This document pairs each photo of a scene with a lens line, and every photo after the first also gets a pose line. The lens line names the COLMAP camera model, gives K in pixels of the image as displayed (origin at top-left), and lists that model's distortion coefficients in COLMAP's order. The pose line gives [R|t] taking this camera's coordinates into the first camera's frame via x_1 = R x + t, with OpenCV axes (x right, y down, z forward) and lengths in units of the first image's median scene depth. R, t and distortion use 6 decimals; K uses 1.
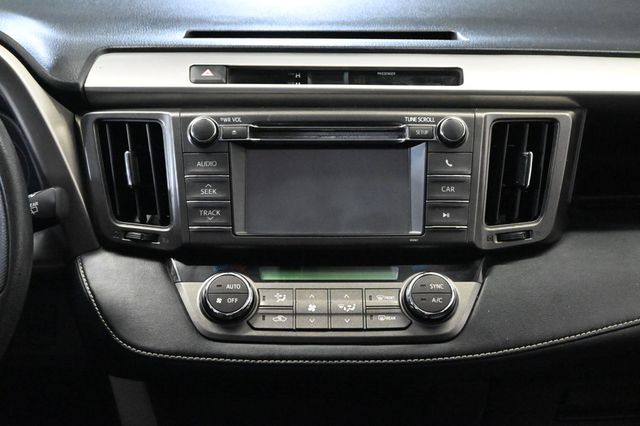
lens RADIAL K [[1019.0, 0, 320.4], [0, 1019.0, 211.5], [0, 0, 1]] dist [-0.121953, 0.000000]
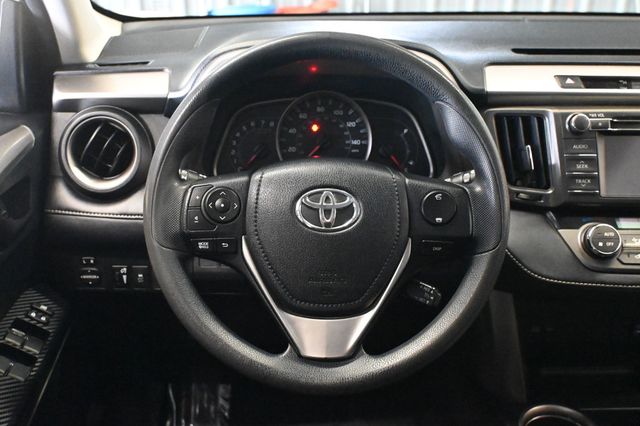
lens RADIAL K [[717.2, 0, 319.9], [0, 717.2, 215.1], [0, 0, 1]] dist [-0.027296, 0.000000]
pose [[0.999475, 0.007573, -0.031517, -0.437037], [-0.005852, 0.998505, 0.054351, -0.003362], [0.031882, -0.054138, 0.998024, -0.003247]]
